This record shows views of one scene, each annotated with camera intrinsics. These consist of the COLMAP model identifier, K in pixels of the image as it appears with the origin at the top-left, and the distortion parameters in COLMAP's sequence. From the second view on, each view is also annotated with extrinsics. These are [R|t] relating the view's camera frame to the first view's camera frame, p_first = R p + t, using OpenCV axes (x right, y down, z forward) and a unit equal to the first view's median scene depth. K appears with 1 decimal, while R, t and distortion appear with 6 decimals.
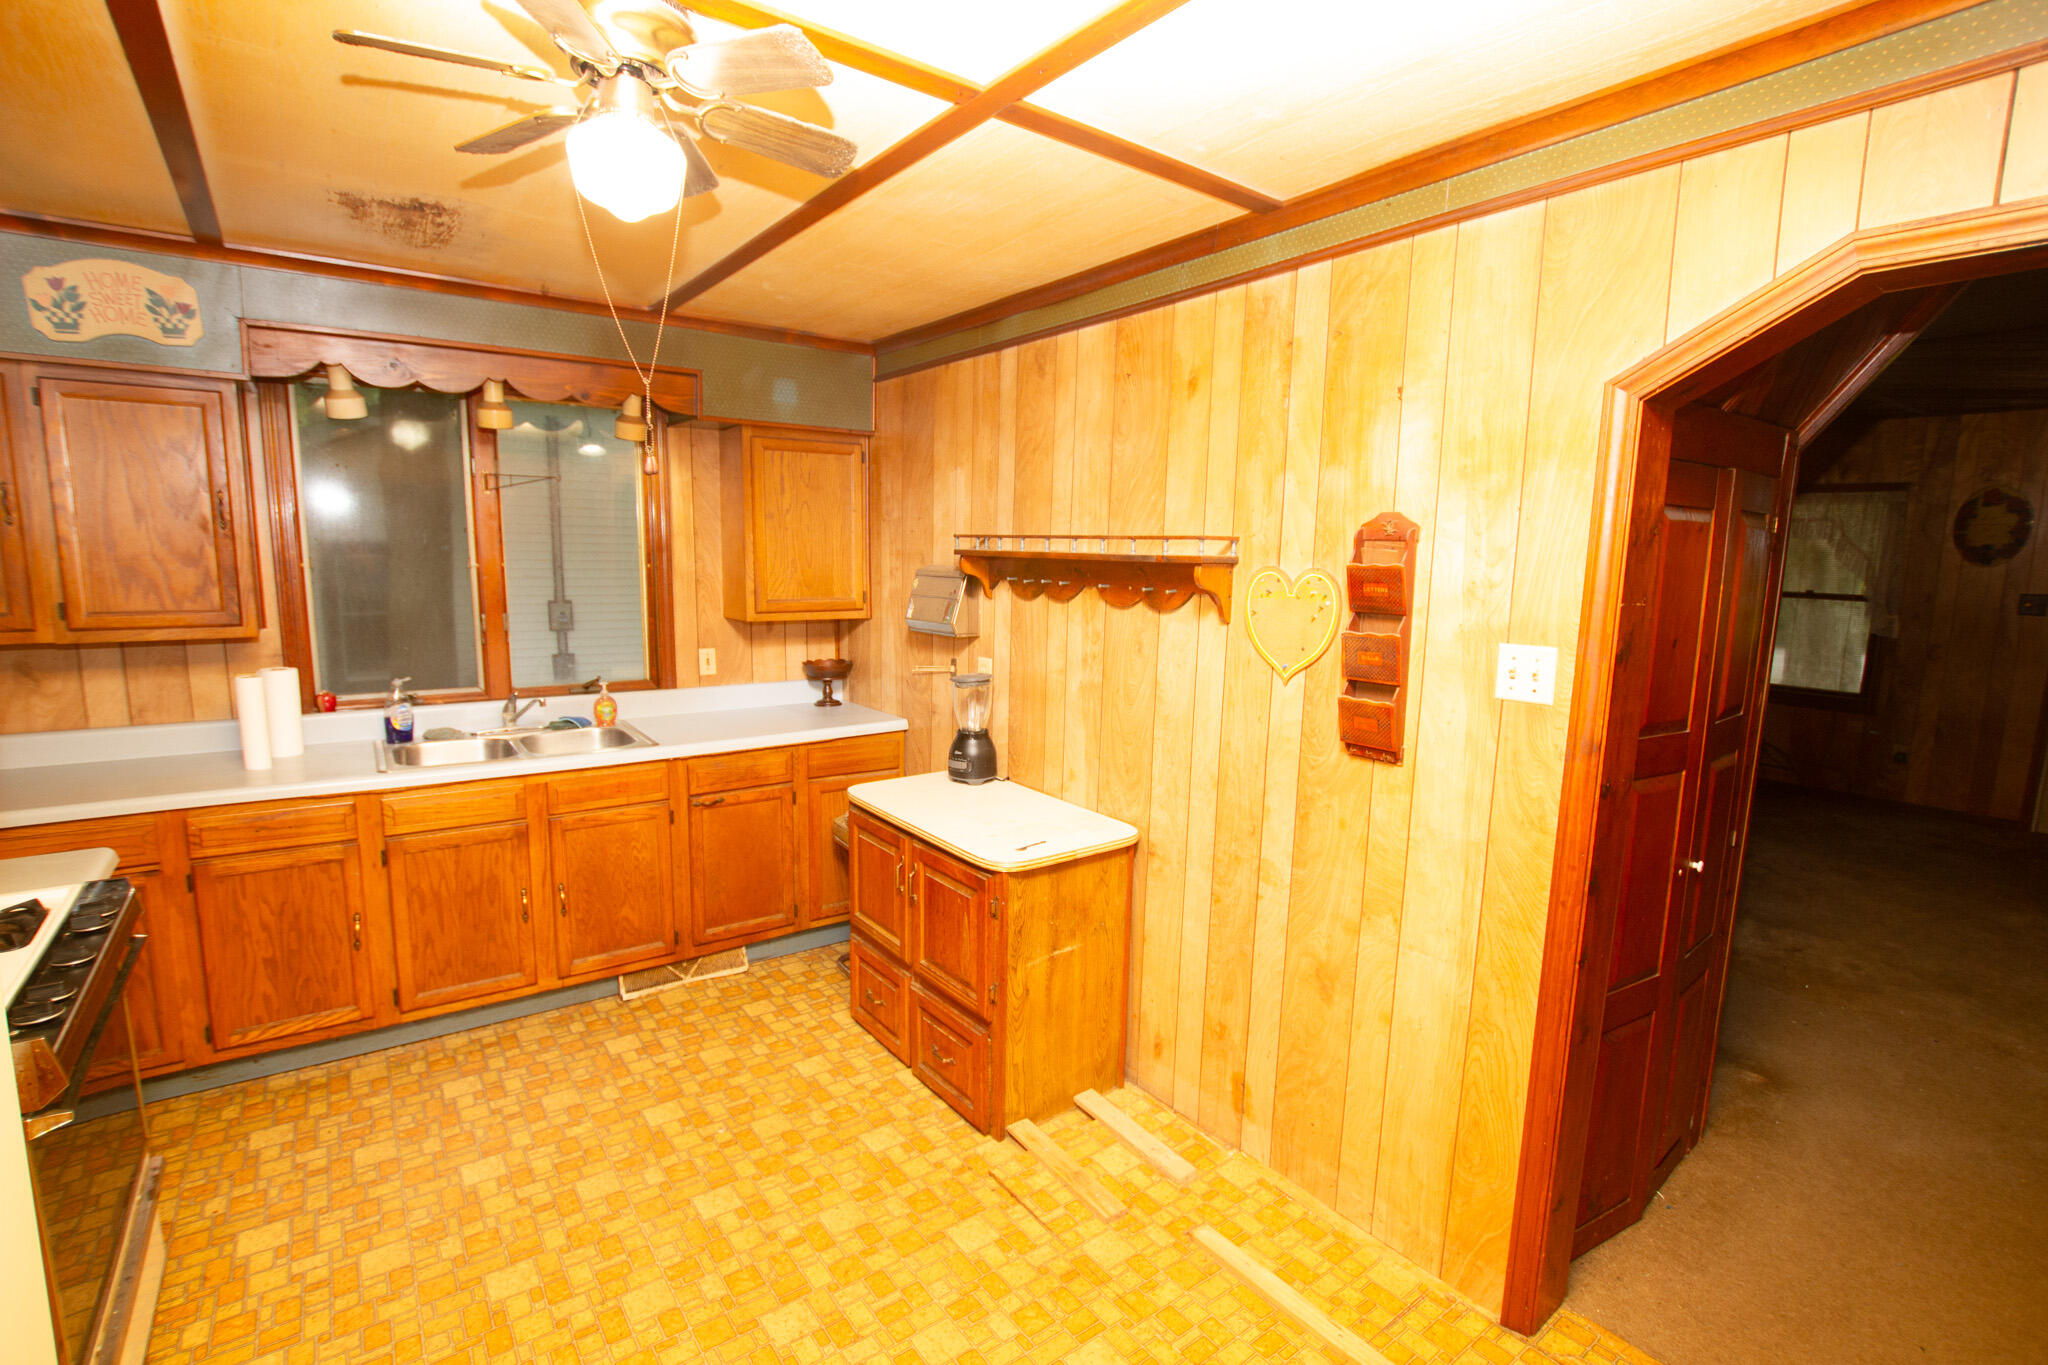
lens RADIAL K [[958.4, 0, 1032.2], [0, 958.4, 696.1], [0, 0, 1]] dist [-0.020716, 0.002680]
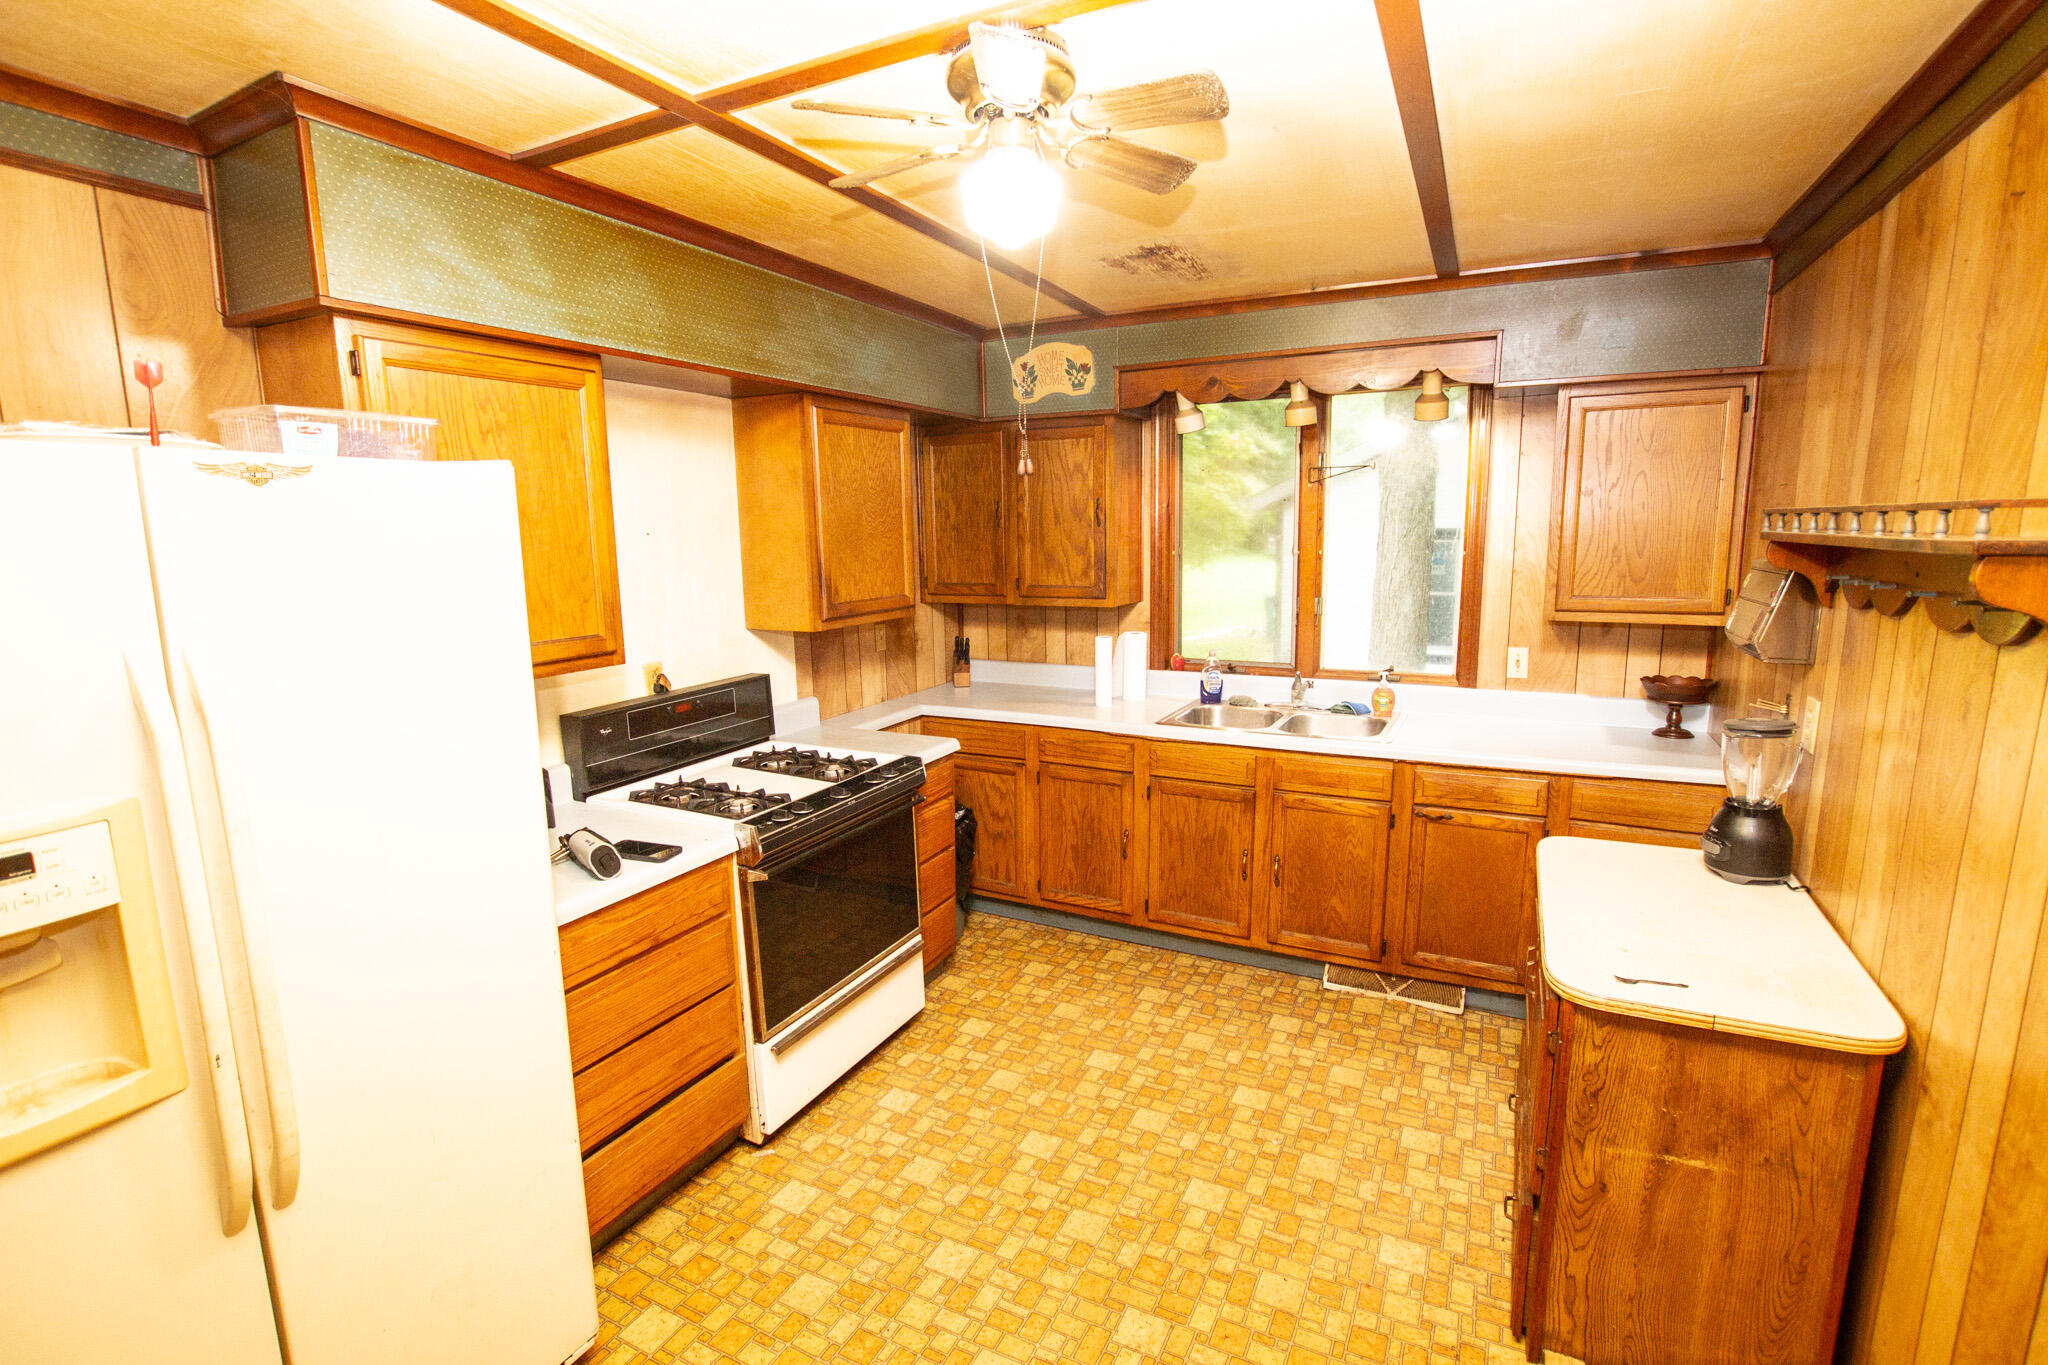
lens RADIAL K [[958.4, 0, 1021.3], [0, 958.4, 697.2], [0, 0, 1]] dist [-0.020716, 0.002680]
pose [[0.446900, 0.131140, -0.884919, 0.299806], [-0.114763, 0.989428, 0.088671, -0.039211], [0.887192, 0.061929, 0.457225, 0.254208]]
